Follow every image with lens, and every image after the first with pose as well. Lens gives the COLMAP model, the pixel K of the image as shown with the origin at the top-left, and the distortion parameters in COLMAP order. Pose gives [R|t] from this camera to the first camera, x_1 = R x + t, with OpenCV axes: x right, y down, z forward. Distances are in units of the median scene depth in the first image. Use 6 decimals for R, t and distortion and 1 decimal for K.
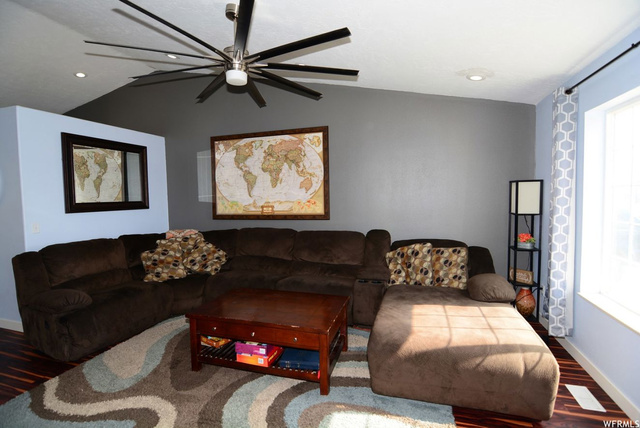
lens RADIAL K [[314.2, 0, 320.0], [0, 314.2, 214.0], [0, 0, 1]] dist [-0.001129, -0.000814]
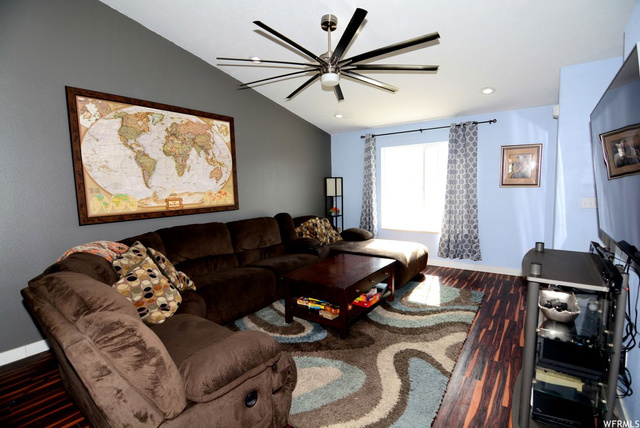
lens RADIAL K [[314.2, 0, 320.0], [0, 314.2, 214.0], [0, 0, 1]] dist [-0.001129, -0.000814]
pose [[0.312904, -0.078868, 0.946505, -0.831581], [0.070897, 0.995706, 0.059529, -0.008779], [-0.947135, 0.048478, 0.317152, 0.405416]]
